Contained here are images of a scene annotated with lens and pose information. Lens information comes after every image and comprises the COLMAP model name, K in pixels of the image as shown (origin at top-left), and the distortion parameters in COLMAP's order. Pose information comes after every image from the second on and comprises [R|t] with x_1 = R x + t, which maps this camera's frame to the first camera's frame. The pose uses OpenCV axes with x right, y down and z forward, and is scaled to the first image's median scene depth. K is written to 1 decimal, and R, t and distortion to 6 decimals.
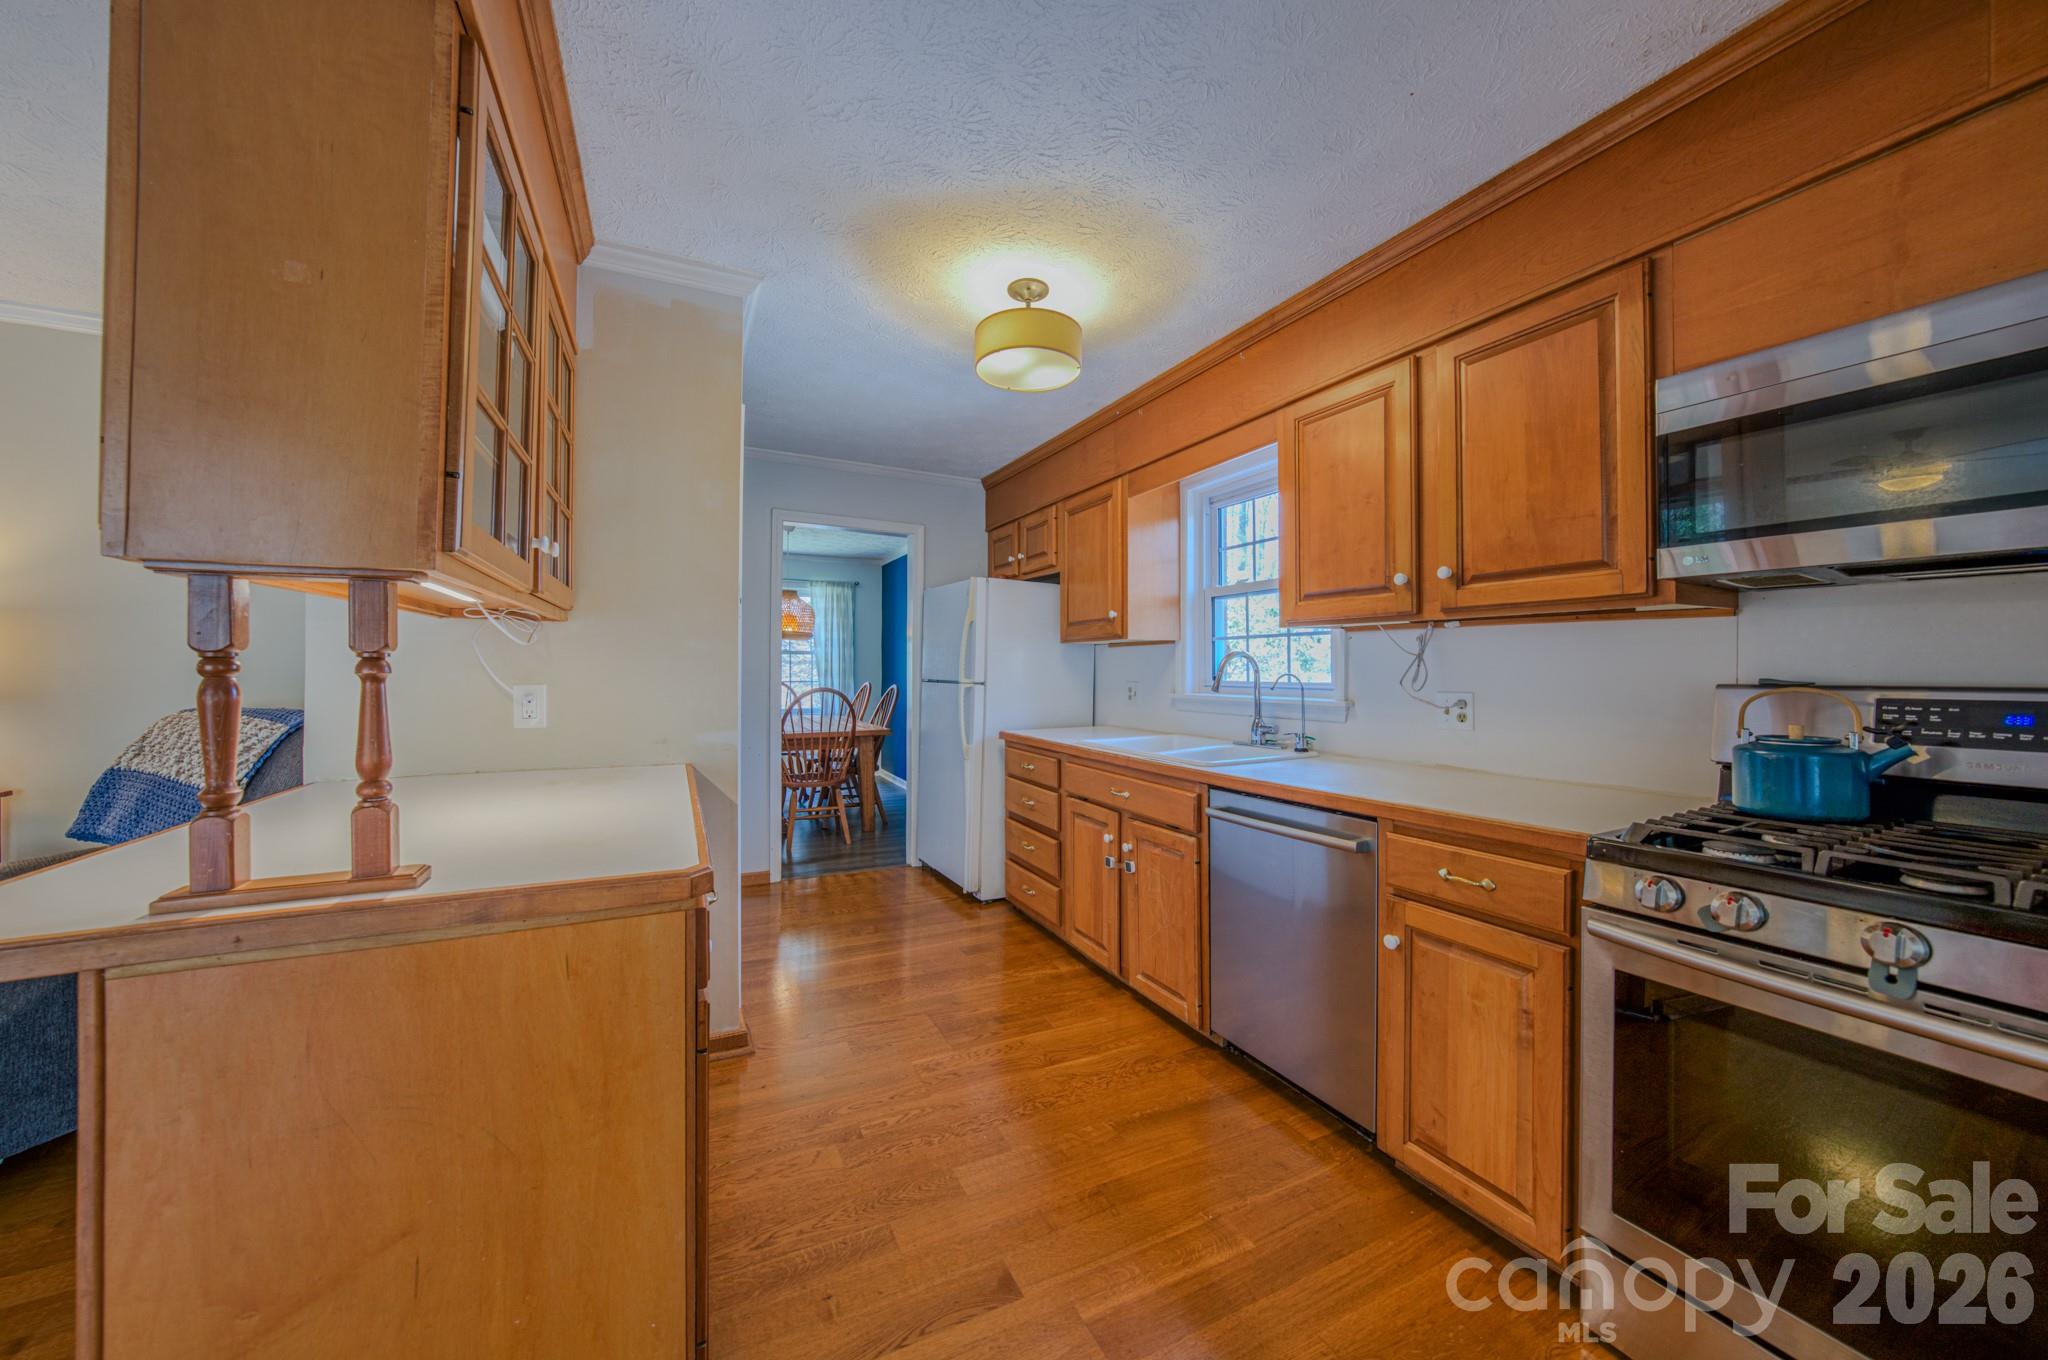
lens RADIAL K [[711.8, 0, 1021.6], [0, 711.8, 667.7], [0, 0, 1]] dist [-0.017615, 0.003582]
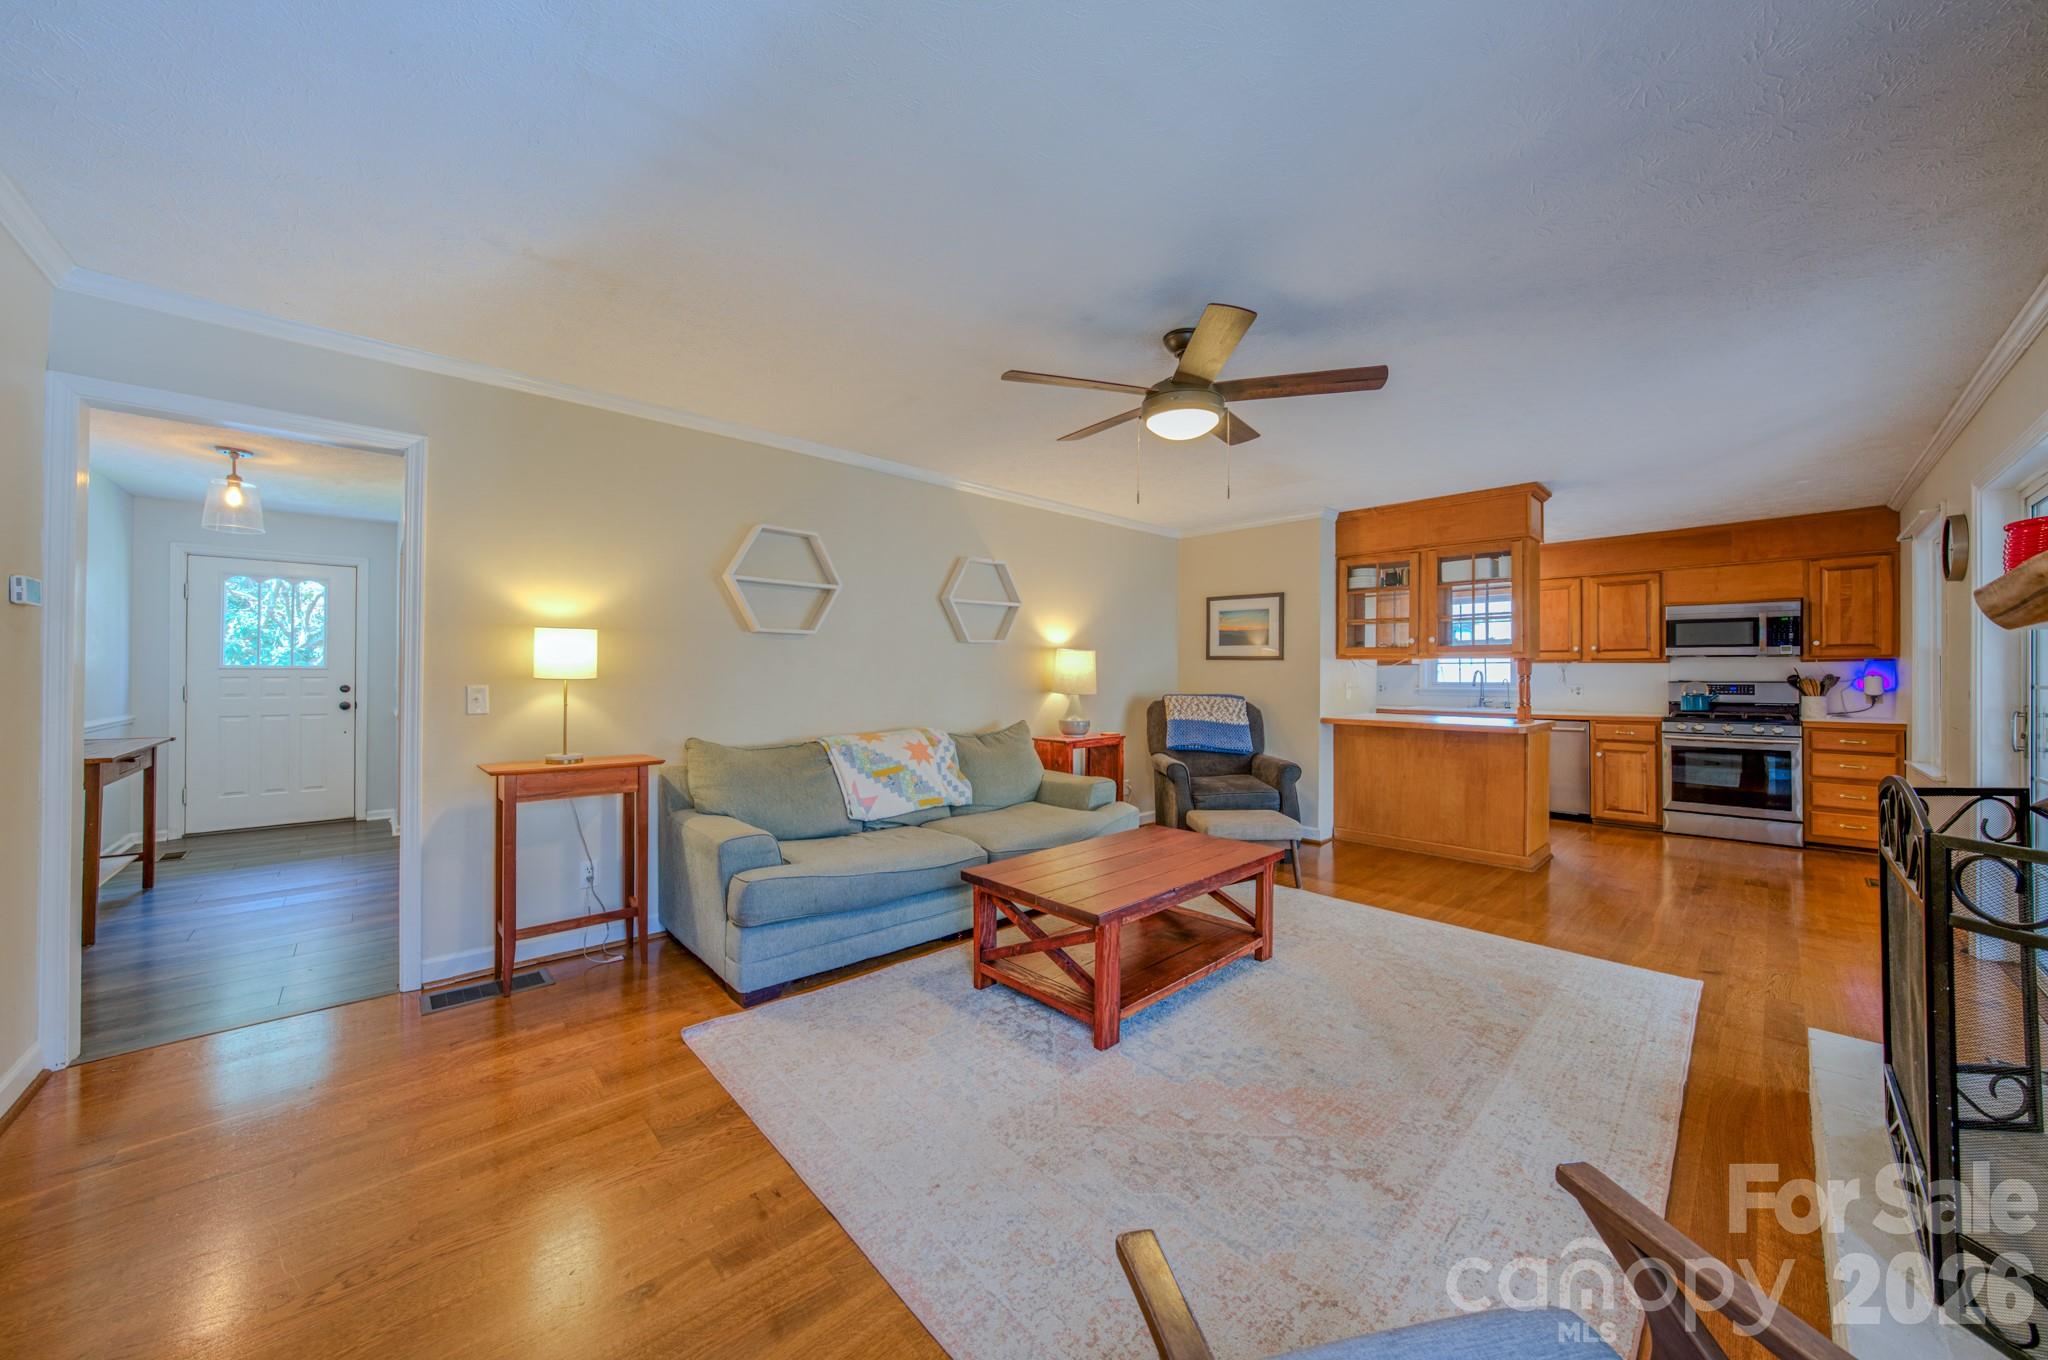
lens RADIAL K [[711.8, 0, 1017.3], [0, 711.8, 672.1], [0, 0, 1]] dist [-0.017615, 0.003582]
pose [[0.957554, 0.000486, 0.288253, -3.436366], [-0.000194, 0.999999, -0.001041, -0.021708], [-0.288253, 0.000941, 0.957554, -1.611712]]
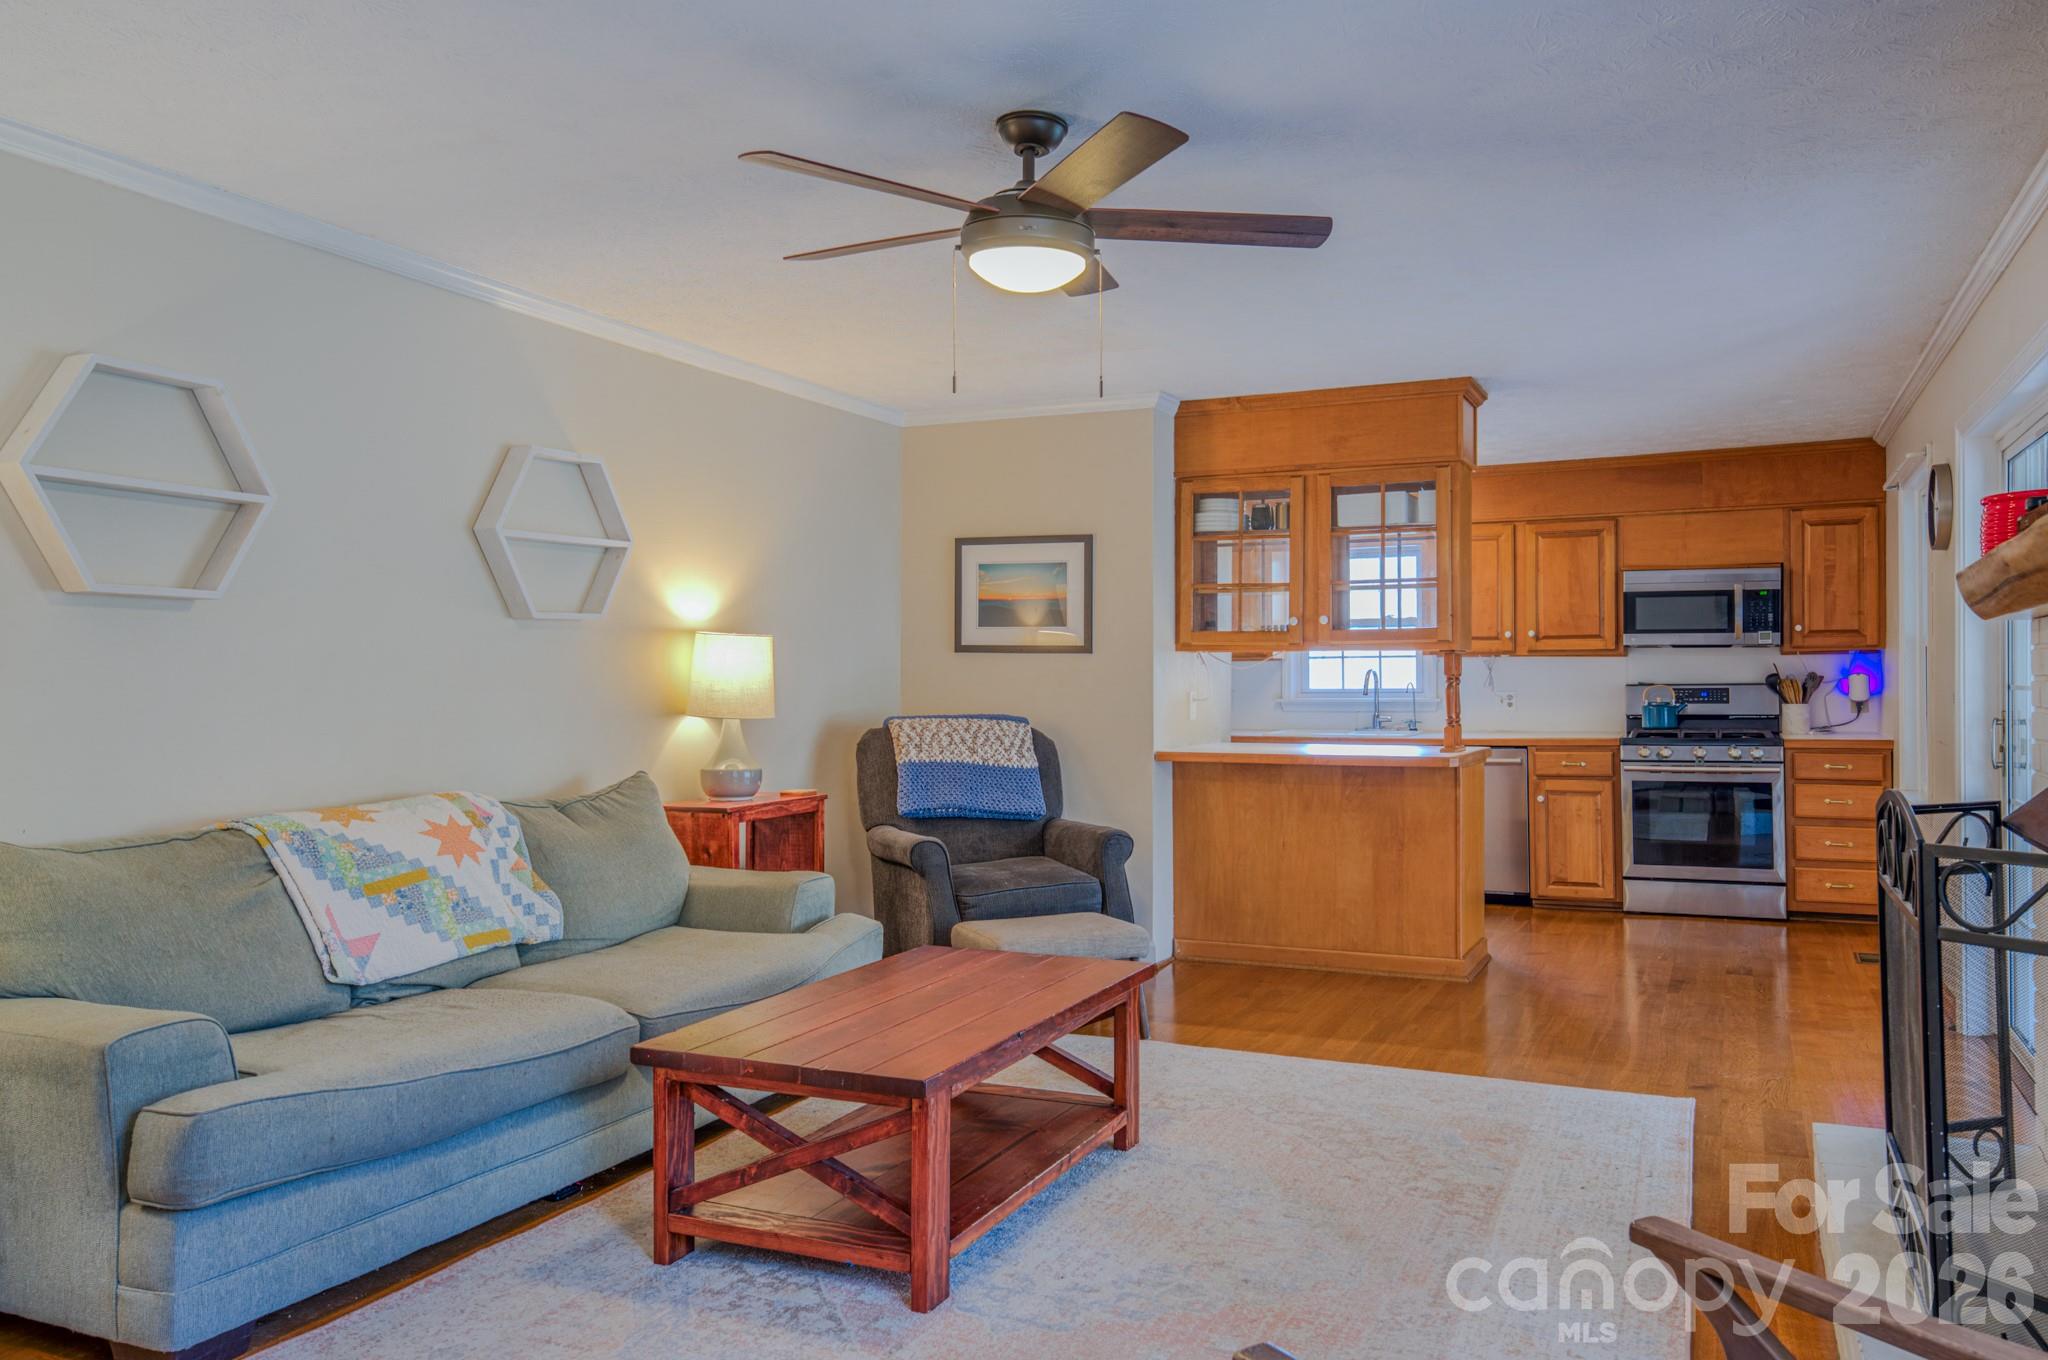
lens RADIAL K [[1519.2, 0, 1024.6], [0, 1519.2, 674.3], [0, 0, 1]] dist [0.047927, -0.027865]
pose [[0.773340, -0.005044, 0.633972, -4.075720], [0.006857, 0.999976, -0.000408, -0.024608], [-0.633955, 0.004662, 0.773356, -1.844100]]
